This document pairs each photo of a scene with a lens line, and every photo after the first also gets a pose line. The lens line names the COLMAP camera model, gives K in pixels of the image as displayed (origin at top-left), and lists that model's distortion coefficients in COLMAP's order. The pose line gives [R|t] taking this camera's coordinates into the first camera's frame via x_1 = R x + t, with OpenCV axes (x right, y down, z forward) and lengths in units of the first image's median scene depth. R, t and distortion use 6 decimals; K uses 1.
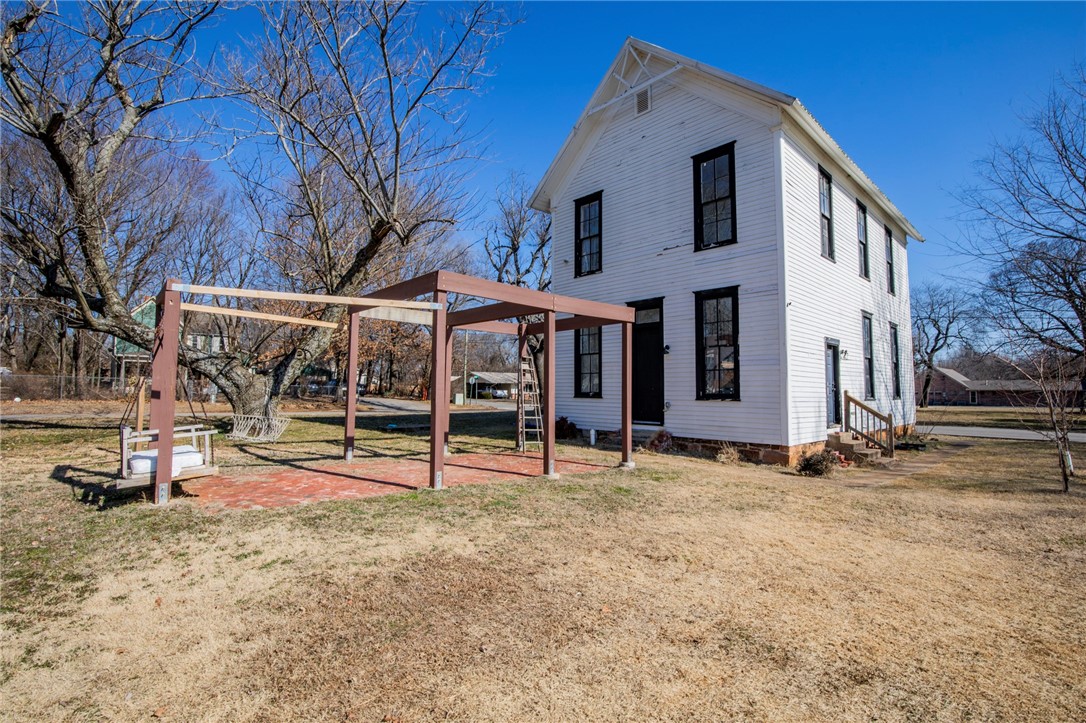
lens RADIAL K [[507.6, 0, 543.0], [0, 507.6, 361.5], [0, 0, 1]] dist [-0.025152, 0.000317]
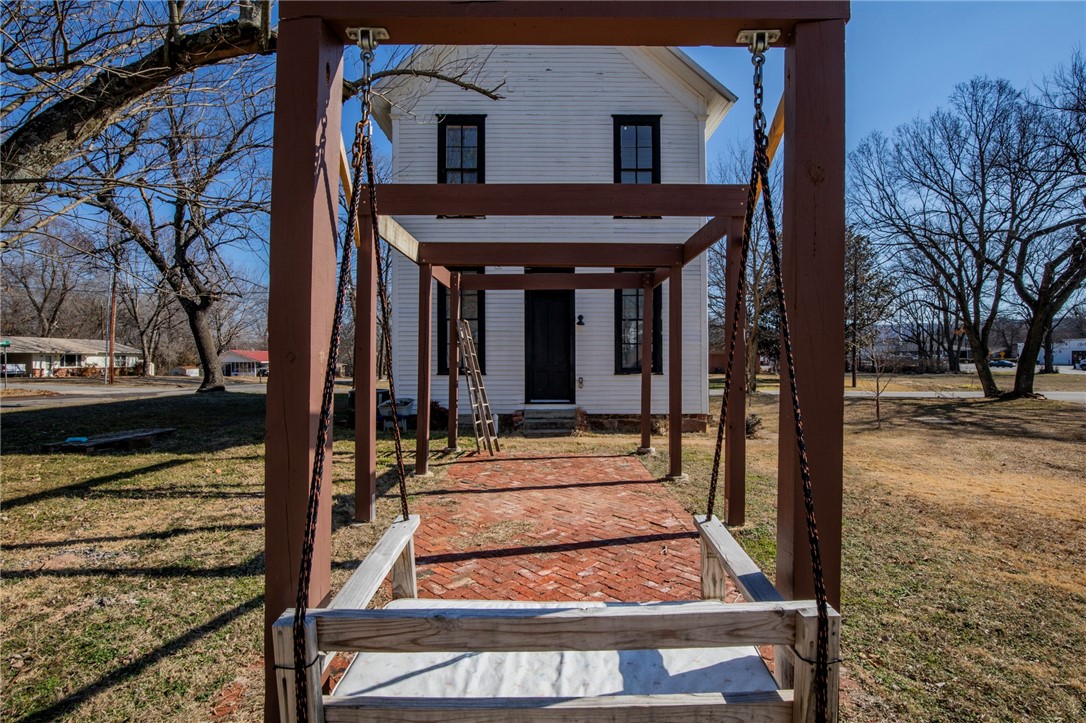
lens RADIAL K [[507.6, 0, 543.0], [0, 507.6, 361.5], [0, 0, 1]] dist [-0.025152, 0.000317]
pose [[0.676508, -0.008817, 0.736382, -0.470186], [-0.034863, 0.998424, 0.043983, 0.013082], [-0.735609, -0.055427, 0.675134, 0.426853]]
